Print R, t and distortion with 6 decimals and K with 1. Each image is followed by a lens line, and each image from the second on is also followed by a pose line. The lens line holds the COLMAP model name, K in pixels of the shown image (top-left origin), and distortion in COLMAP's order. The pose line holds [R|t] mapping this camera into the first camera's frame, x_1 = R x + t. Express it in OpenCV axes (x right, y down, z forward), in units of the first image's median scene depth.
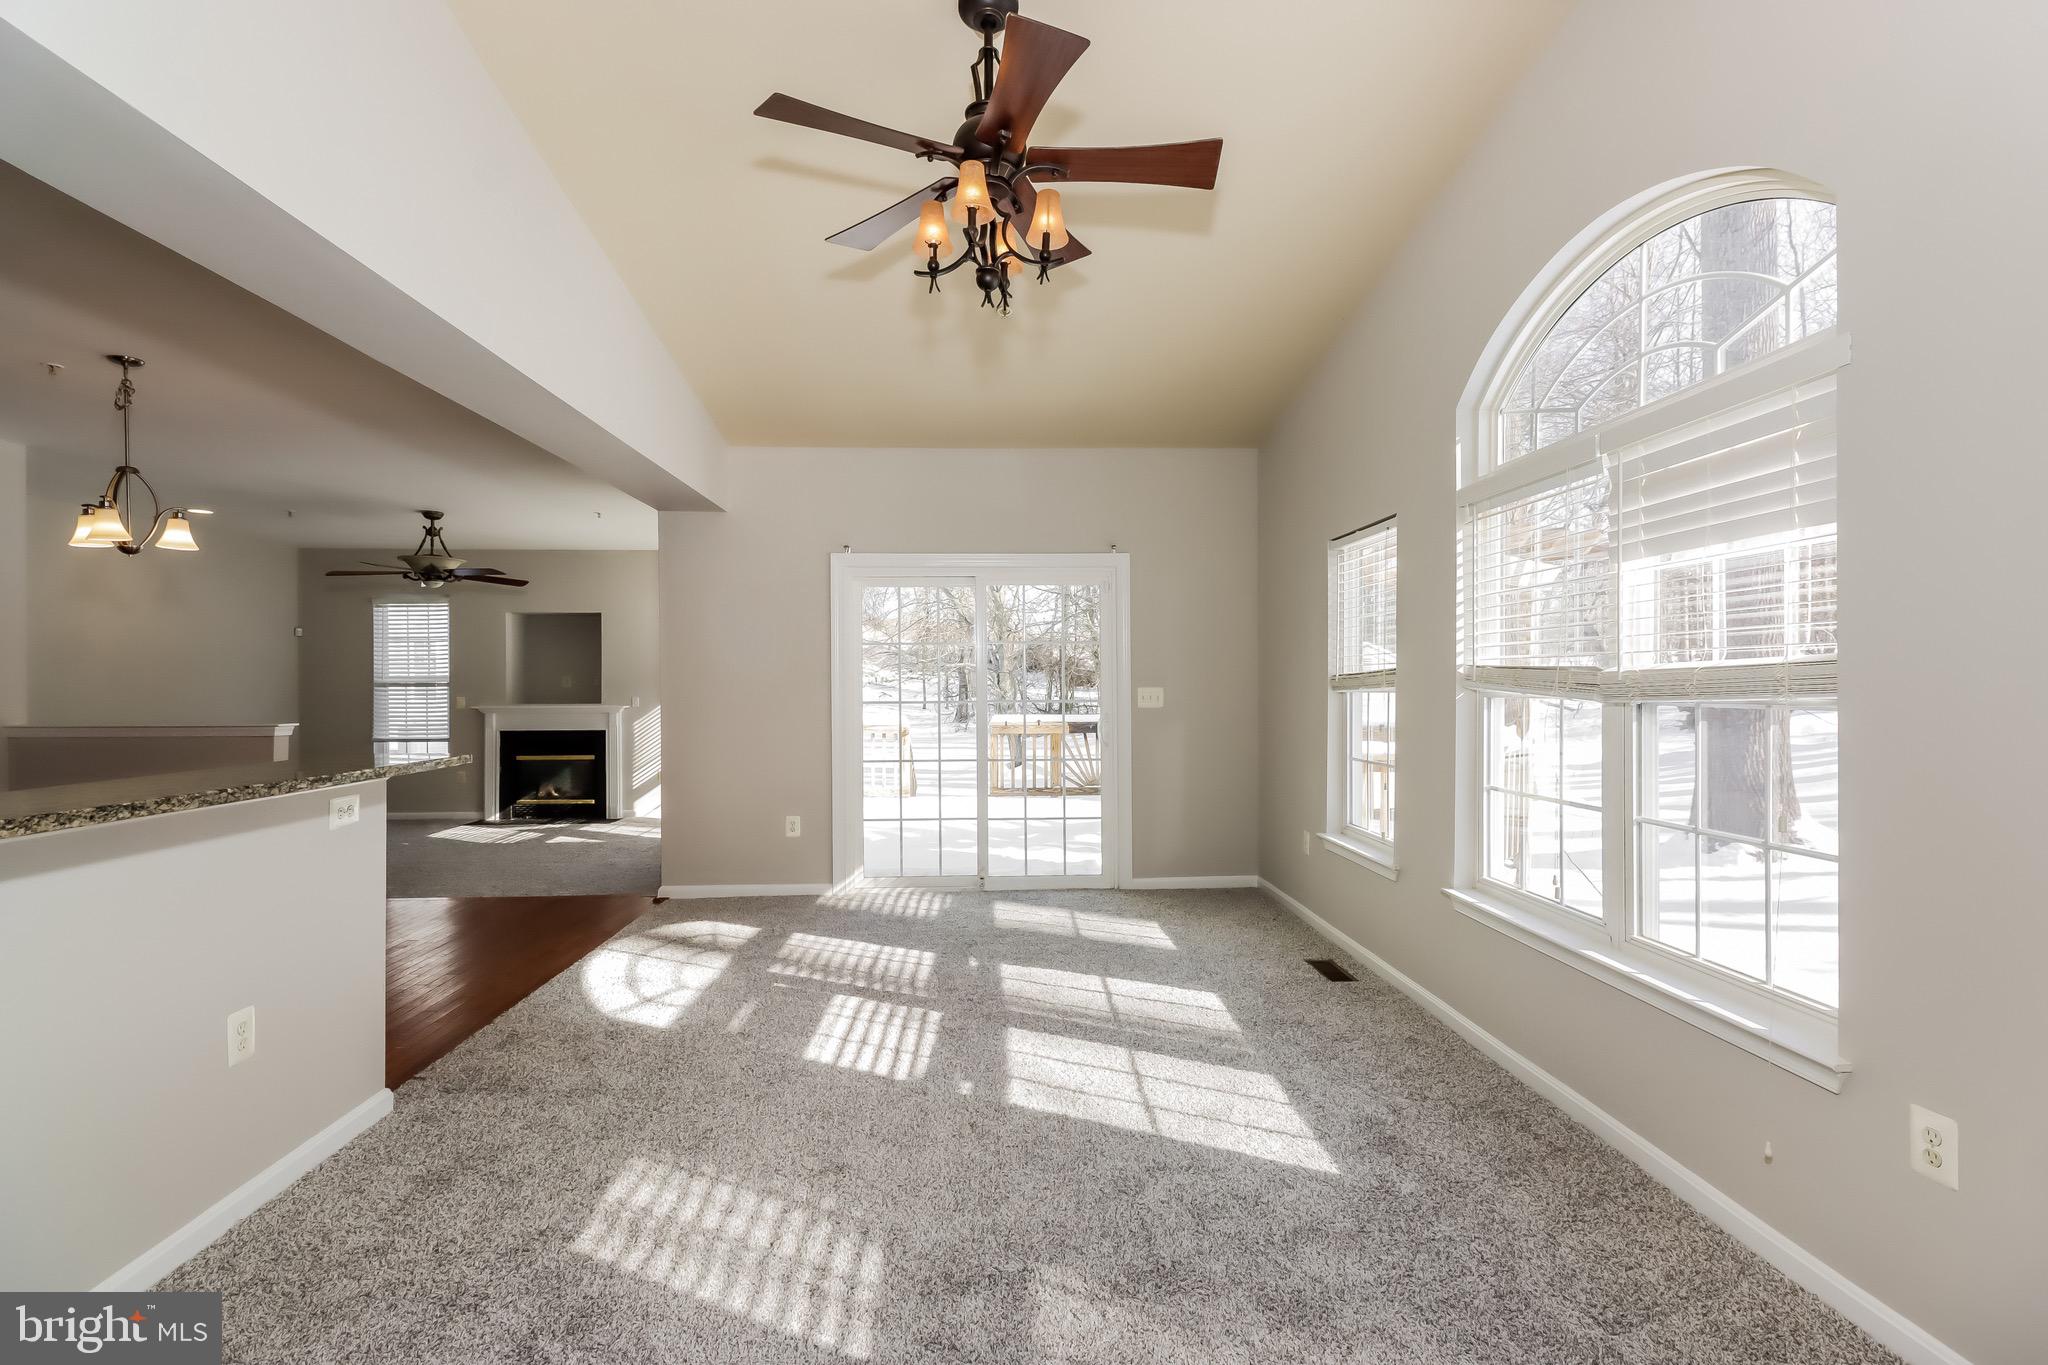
lens RADIAL K [[959.9, 0, 1016.9], [0, 959.9, 676.3], [0, 0, 1]] dist [0.004676, 0.000163]
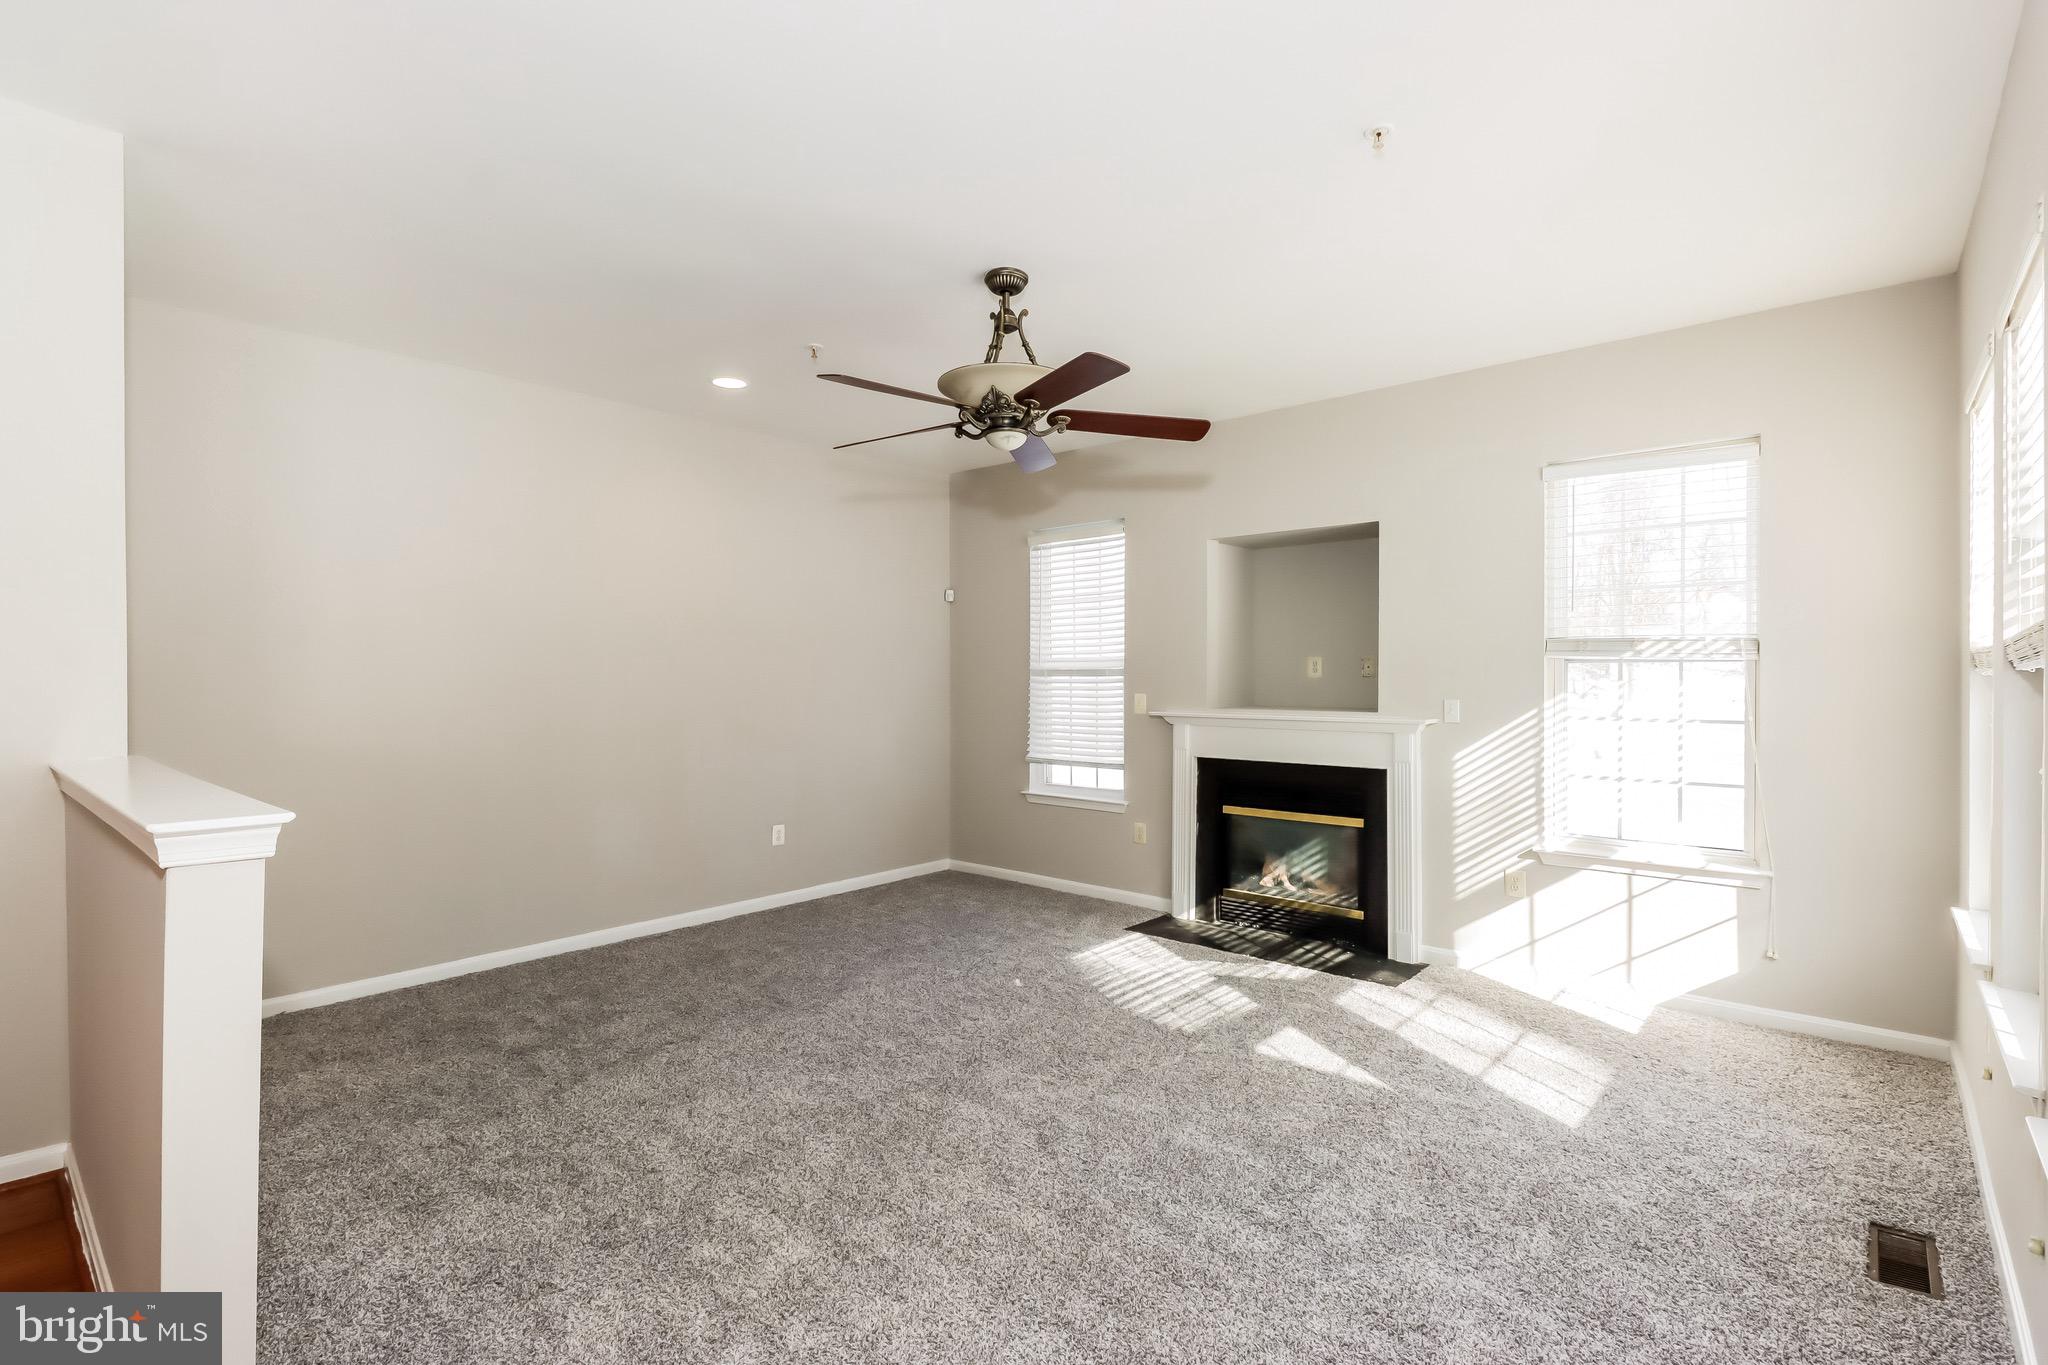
lens RADIAL K [[959.9, 0, 1020.9], [0, 959.9, 672.4], [0, 0, 1]] dist [0.004676, 0.000163]
pose [[0.728099, -0.001275, -0.685470, -0.235843], [0.006044, 0.999971, 0.004560, 0.005545], [0.685445, -0.007463, 0.728086, 0.532489]]
